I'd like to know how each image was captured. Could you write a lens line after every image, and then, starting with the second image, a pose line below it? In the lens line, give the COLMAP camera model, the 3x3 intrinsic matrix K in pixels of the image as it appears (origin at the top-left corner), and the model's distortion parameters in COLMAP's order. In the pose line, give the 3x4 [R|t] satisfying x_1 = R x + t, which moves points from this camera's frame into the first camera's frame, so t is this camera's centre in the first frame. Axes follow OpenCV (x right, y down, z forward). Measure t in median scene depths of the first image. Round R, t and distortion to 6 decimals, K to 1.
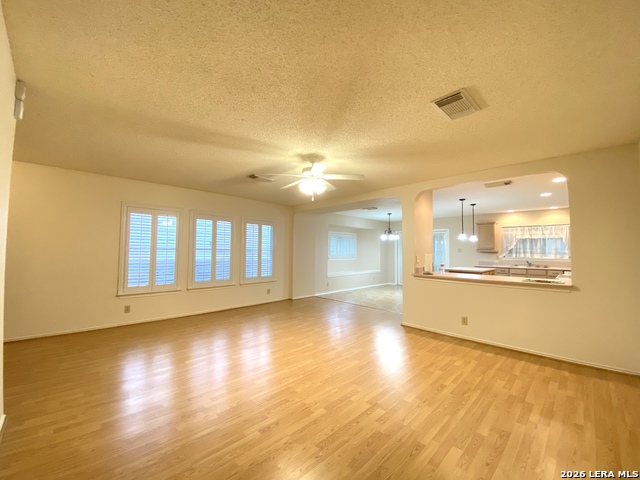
lens RADIAL K [[258.6, 0, 320.0], [0, 258.6, 240.0], [0, 0, 1]] dist [0.026216, -0.022039]
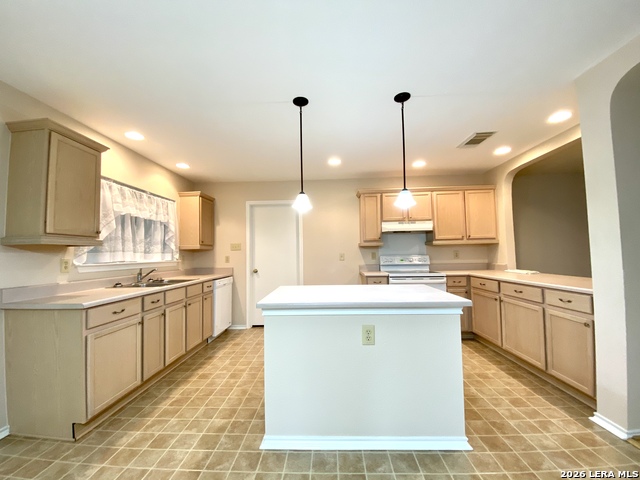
lens RADIAL K [[258.6, 0, 320.0], [0, 258.6, 240.0], [0, 0, 1]] dist [0.026216, -0.022039]
pose [[-0.681860, 0.037639, 0.730514, 0.299873], [-0.022415, 0.997131, -0.072298, 0.056655], [-0.731139, -0.065671, -0.679060, 1.063387]]
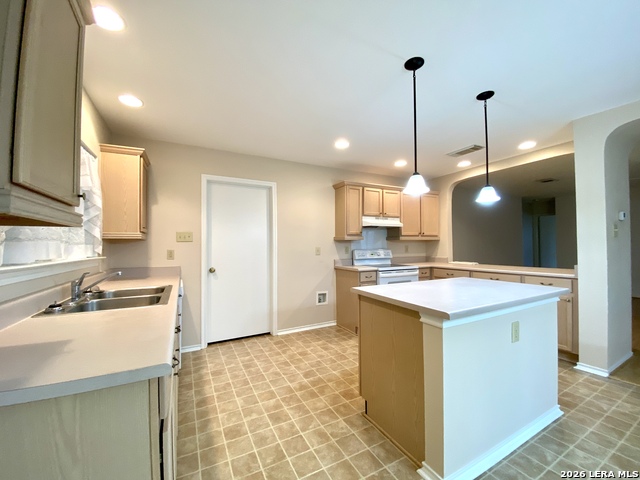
lens RADIAL K [[258.6, 0, 320.0], [0, 258.6, 240.0], [0, 0, 1]] dist [0.026216, -0.022039]
pose [[-0.955837, 0.001092, 0.293894, 0.540639], [-0.017303, 0.998049, -0.059983, 0.060427], [-0.293386, -0.062419, -0.953954, 1.139458]]
